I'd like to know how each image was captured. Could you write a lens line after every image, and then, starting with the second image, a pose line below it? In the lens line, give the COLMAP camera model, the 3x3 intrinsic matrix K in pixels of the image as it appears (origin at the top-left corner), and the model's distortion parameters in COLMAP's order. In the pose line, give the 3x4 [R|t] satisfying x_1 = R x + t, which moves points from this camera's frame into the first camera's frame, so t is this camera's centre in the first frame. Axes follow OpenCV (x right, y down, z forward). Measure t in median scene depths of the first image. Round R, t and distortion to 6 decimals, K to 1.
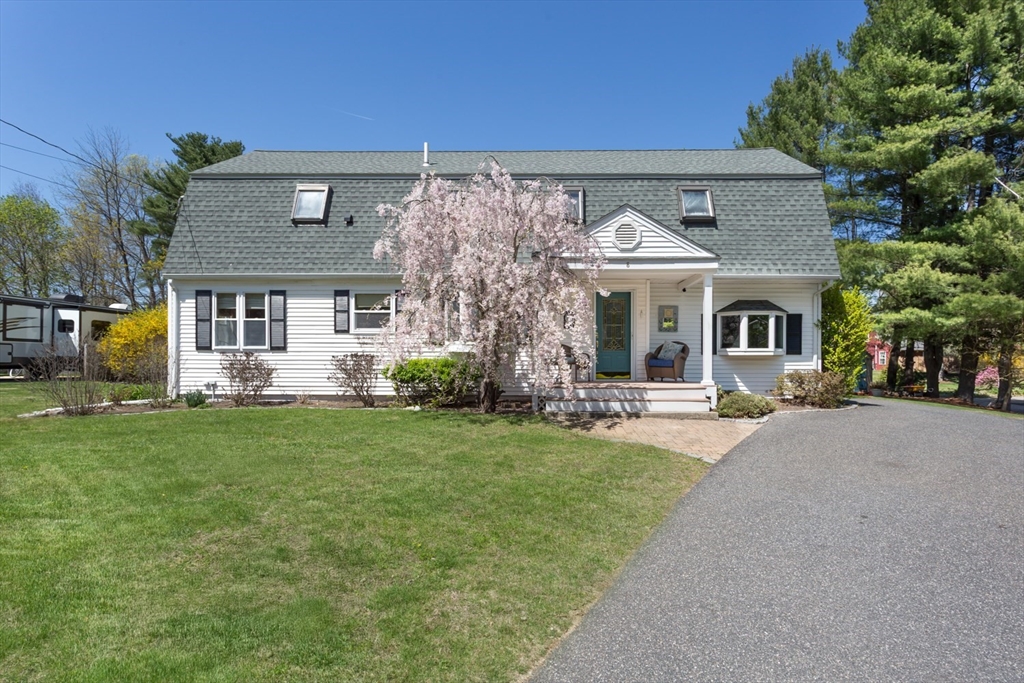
lens RADIAL K [[503.0, 0, 513.3], [0, 503.0, 348.7], [0, 0, 1]] dist [-0.000505, 0.003827]
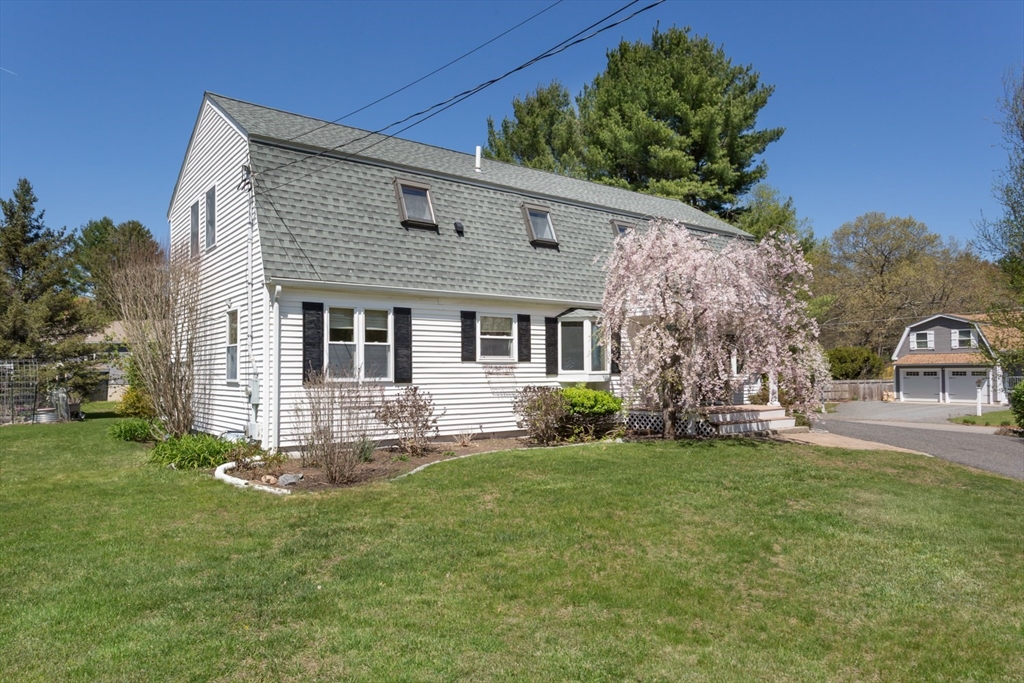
lens RADIAL K [[649.7, 0, 510.3], [0, 649.7, 339.6], [0, 0, 1]] dist [-0.009201, -0.000484]
pose [[0.791413, 0.021083, 0.610918, -0.463989], [0.006596, 0.999052, -0.043022, -0.009591], [-0.611246, 0.038078, 0.790524, 0.038056]]
